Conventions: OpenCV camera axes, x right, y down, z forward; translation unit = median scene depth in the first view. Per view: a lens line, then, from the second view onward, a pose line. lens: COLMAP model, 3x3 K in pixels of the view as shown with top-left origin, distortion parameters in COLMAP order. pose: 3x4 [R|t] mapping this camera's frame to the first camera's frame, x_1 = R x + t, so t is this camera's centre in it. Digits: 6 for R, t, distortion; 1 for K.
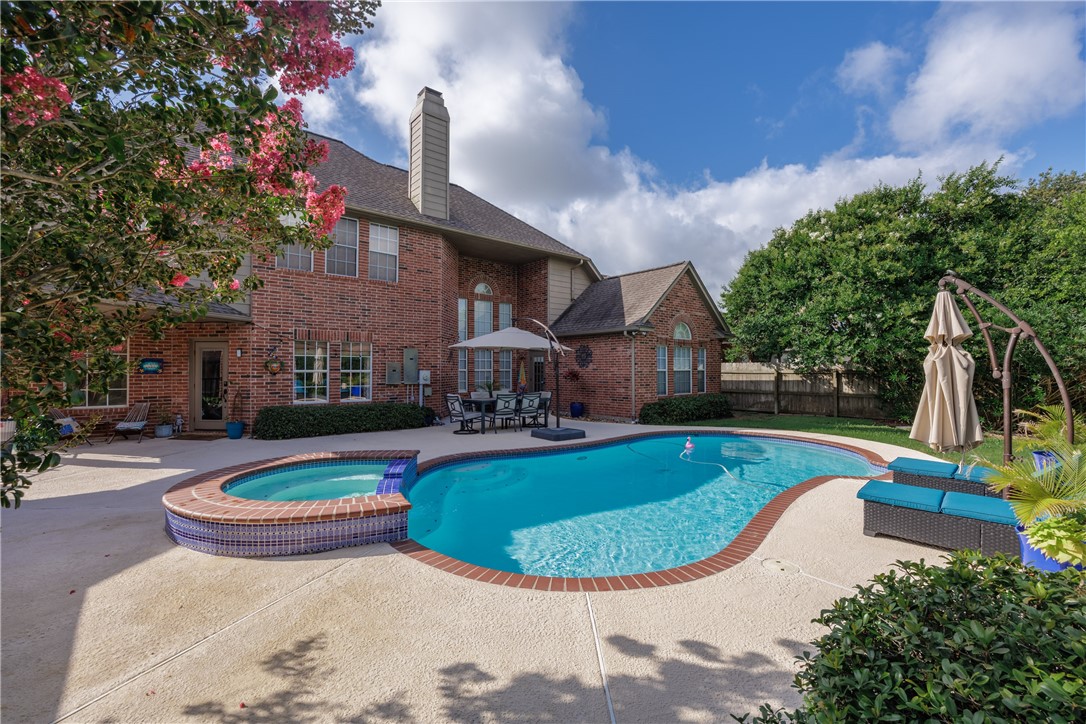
lens RADIAL K [[462.6, 0, 543.0], [0, 462.6, 362.0], [0, 0, 1]] dist [-0.012152, 0.000193]
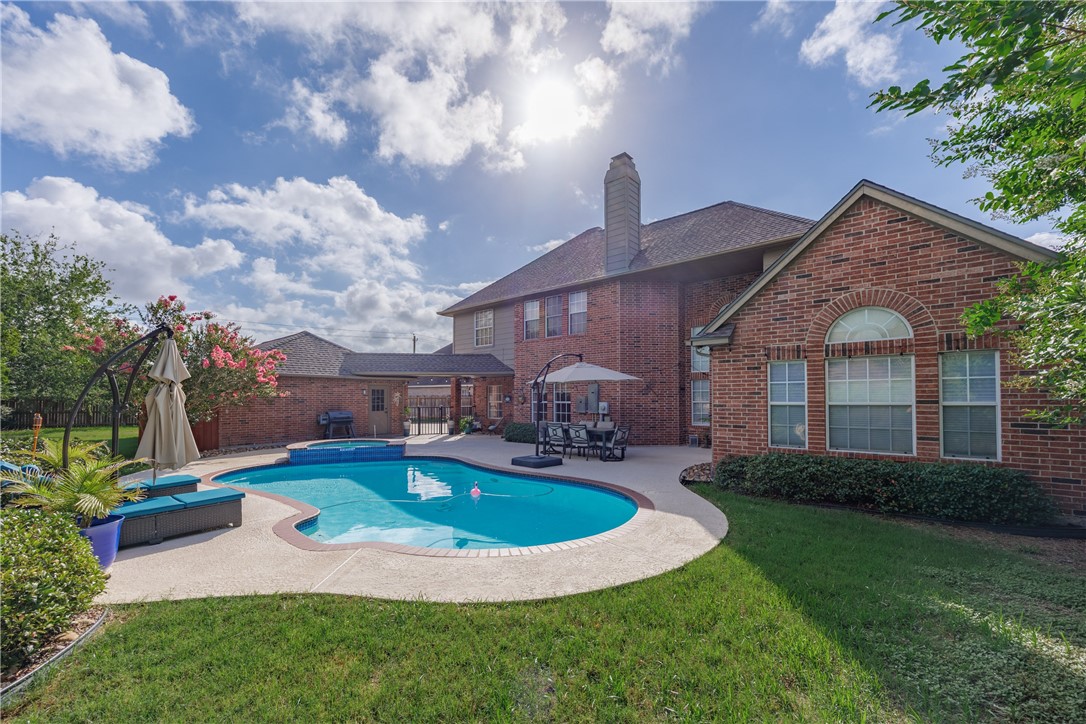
lens RADIAL K [[431.0, 0, 546.1], [0, 431.0, 388.6], [0, 0, 1]] dist [-0.000590, -0.000081]
pose [[0.160069, -0.026478, -0.986751, 0.784899], [0.014006, 0.999600, -0.024551, 0.008666], [0.987006, -0.009891, 0.160376, 0.659792]]
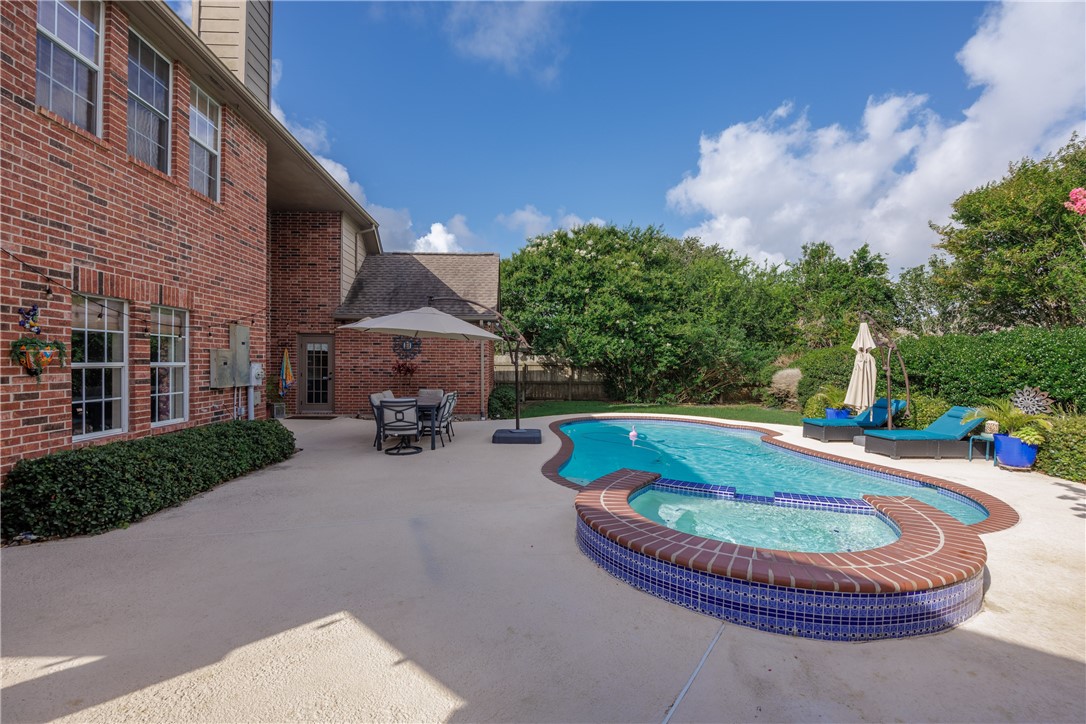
lens RADIAL K [[484.4, 0, 542.8], [0, 484.4, 366.1], [0, 0, 1]] dist [-0.016399, 0.000377]
pose [[0.602424, -0.003766, 0.798167, -0.514201], [-0.020790, 0.999576, 0.020408, 0.001935], [-0.797905, -0.028888, 0.602090, 0.317000]]
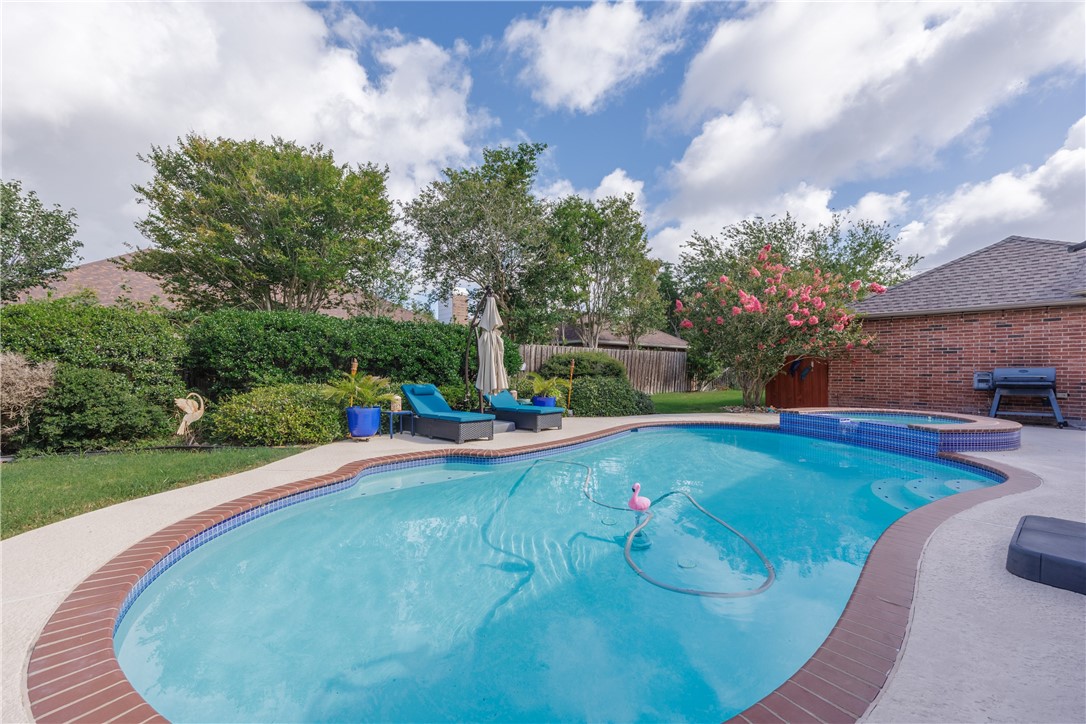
lens RADIAL K [[437.1, 0, 543.0], [0, 437.1, 362.0], [0, 0, 1]] dist [0.000367, 0.000313]
pose [[-0.999778, -0.001993, -0.020979, 0.262344], [-0.001416, 0.999622, -0.027451, 0.044180], [0.021025, -0.027416, -0.999403, 0.926372]]
